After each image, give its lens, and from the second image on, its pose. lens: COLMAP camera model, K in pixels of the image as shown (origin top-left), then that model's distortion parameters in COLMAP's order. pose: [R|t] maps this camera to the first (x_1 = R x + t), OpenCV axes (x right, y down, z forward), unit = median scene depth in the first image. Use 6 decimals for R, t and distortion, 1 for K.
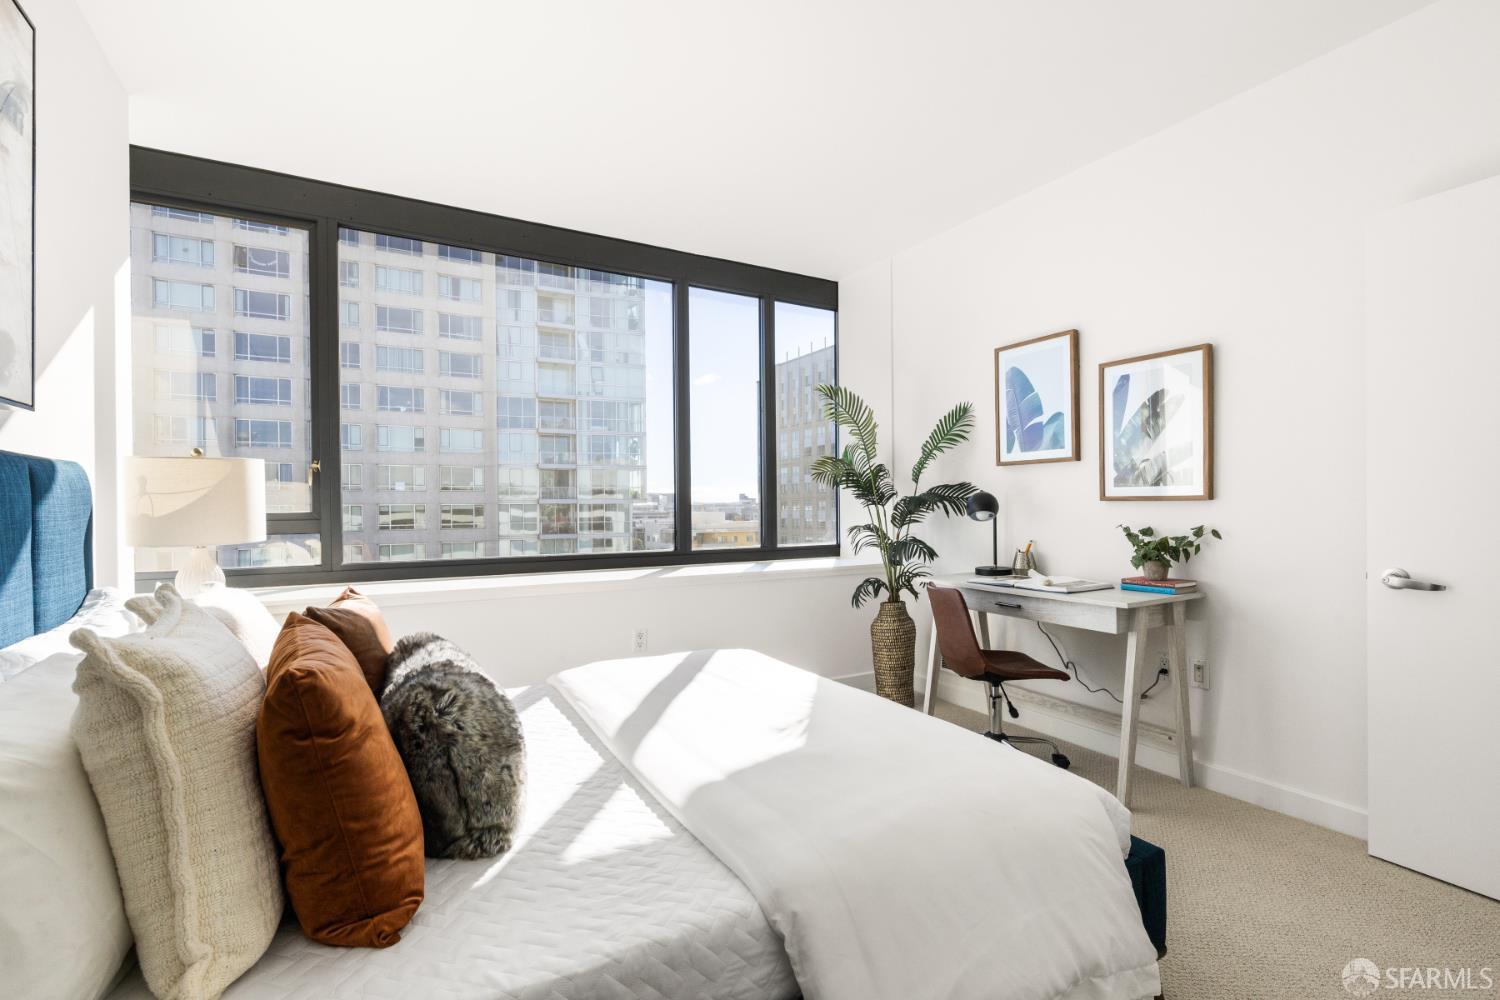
lens RADIAL K [[674.4, 0, 755.2], [0, 674.4, 521.1], [0, 0, 1]] dist [0.002234, 0.000399]
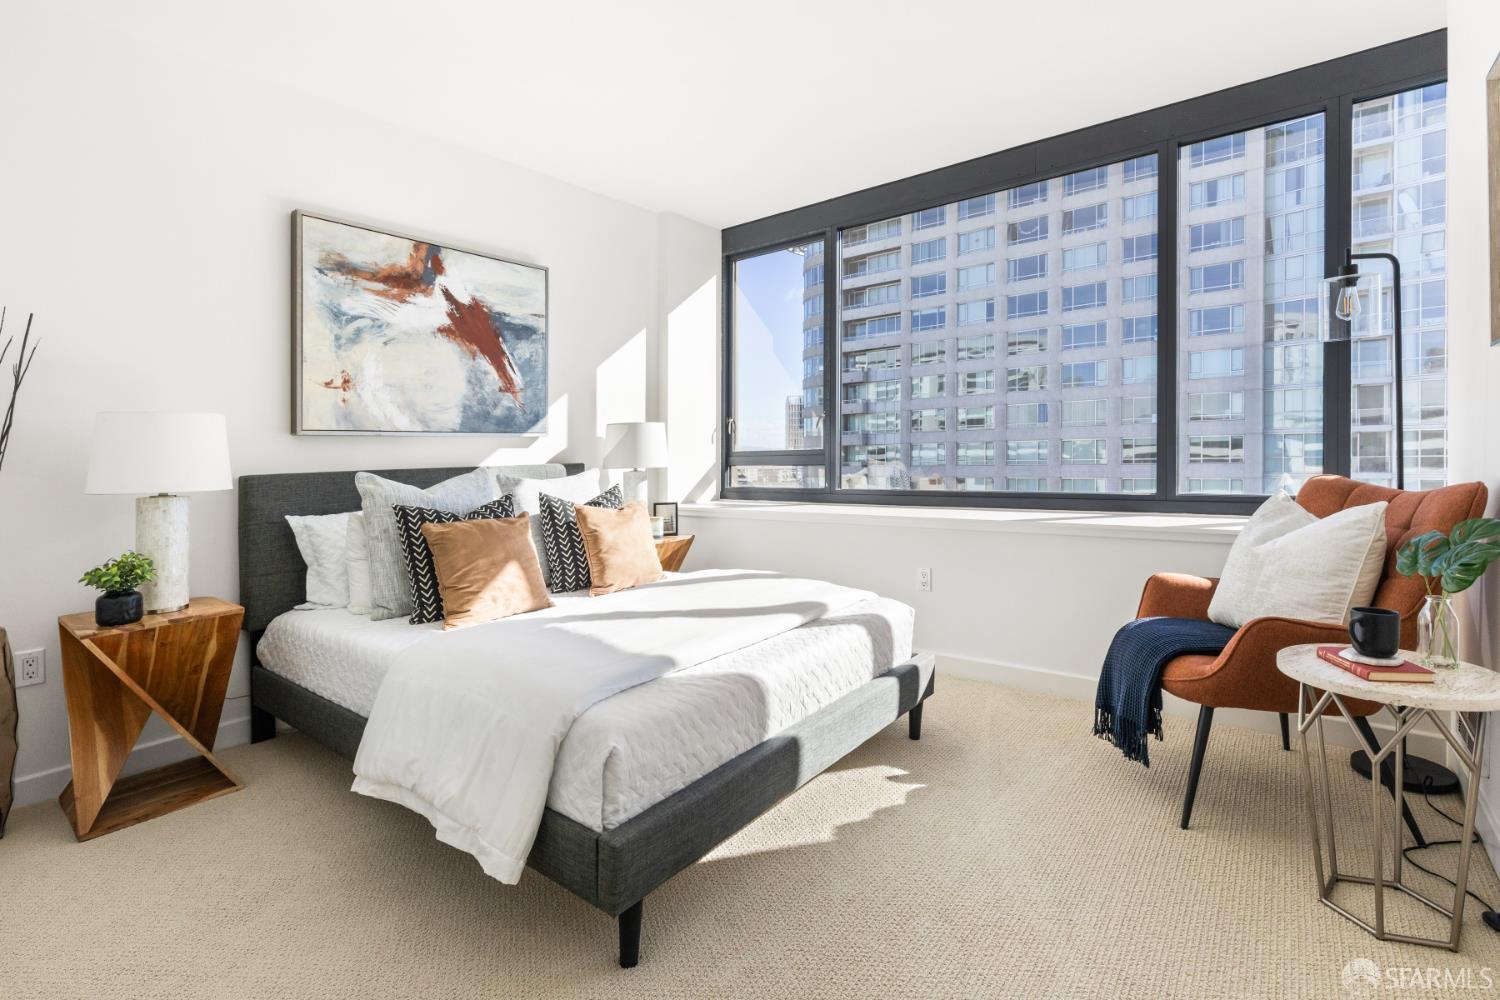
lens RADIAL K [[680.9, 0, 745.7], [0, 680.9, 454.0], [0, 0, 1]] dist [0.000275, 0.000052]
pose [[0.402443, 0.000506, -0.915445, 0.139041], [-0.000541, 1.000000, 0.000316, -0.001113], [0.915445, 0.000368, 0.402443, 0.084302]]
